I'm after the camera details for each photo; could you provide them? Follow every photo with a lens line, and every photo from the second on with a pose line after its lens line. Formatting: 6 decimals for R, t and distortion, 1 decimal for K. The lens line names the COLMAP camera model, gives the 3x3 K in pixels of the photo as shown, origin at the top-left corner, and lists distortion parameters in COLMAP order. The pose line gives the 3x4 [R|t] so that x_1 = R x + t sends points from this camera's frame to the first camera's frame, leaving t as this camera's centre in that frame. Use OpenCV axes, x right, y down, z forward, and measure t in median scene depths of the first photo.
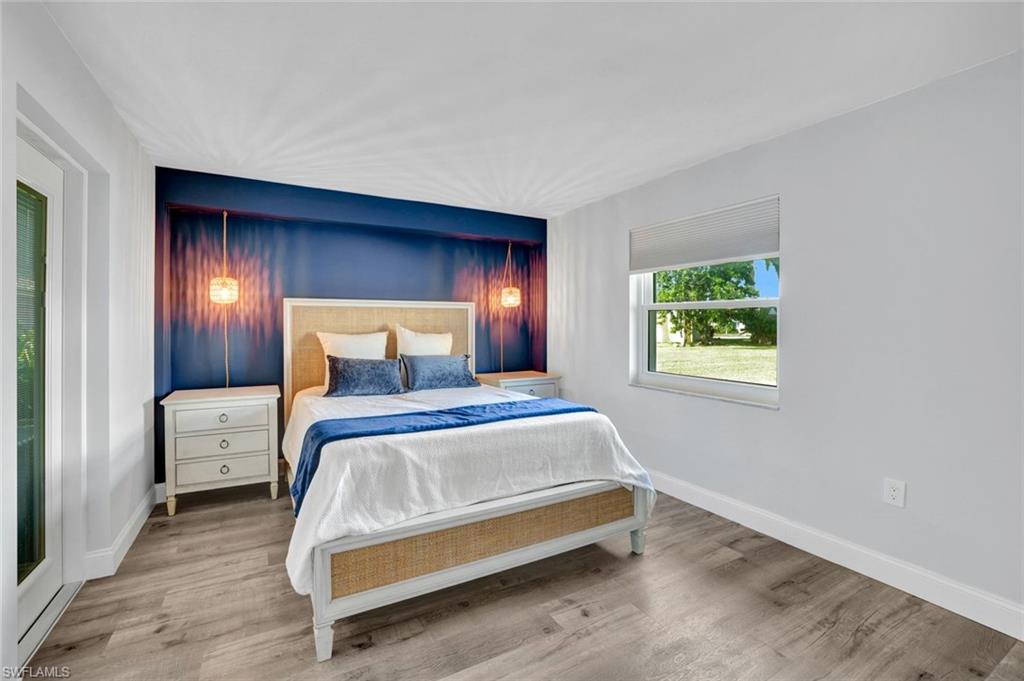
lens RADIAL K [[439.9, 0, 495.0], [0, 439.9, 327.8], [0, 0, 1]] dist [-0.040791, 0.000365]
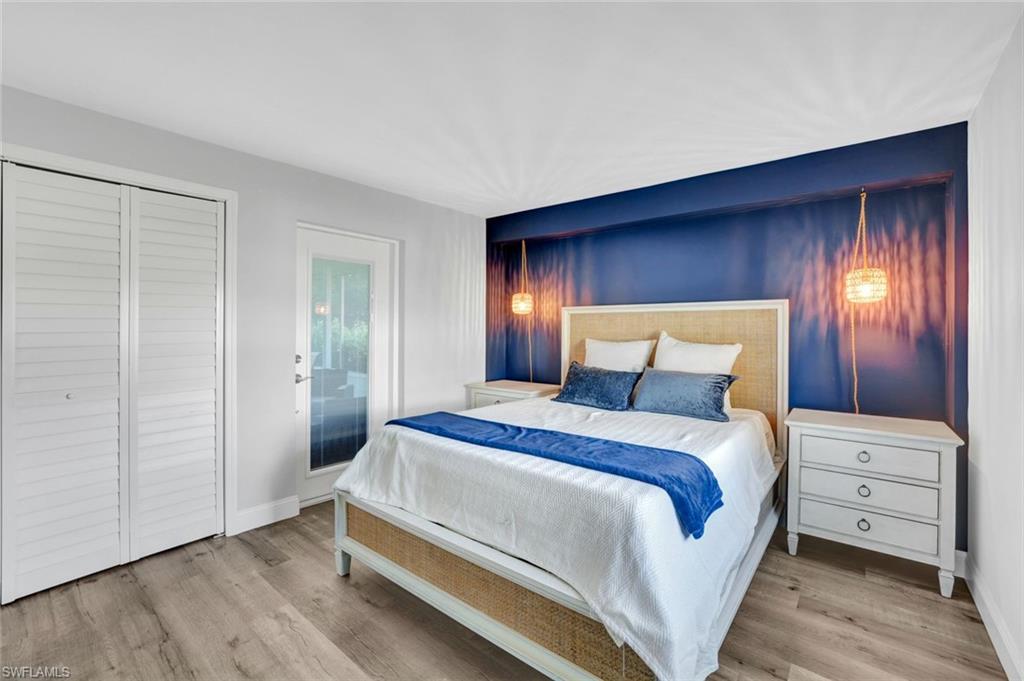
lens RADIAL K [[439.9, 0, 495.0], [0, 439.9, 327.8], [0, 0, 1]] dist [-0.040791, 0.000365]
pose [[0.357649, -0.001912, -0.933854, 0.484734], [-0.010355, 0.999928, -0.006013, -0.007057], [0.933799, 0.011821, 0.357603, 0.430570]]
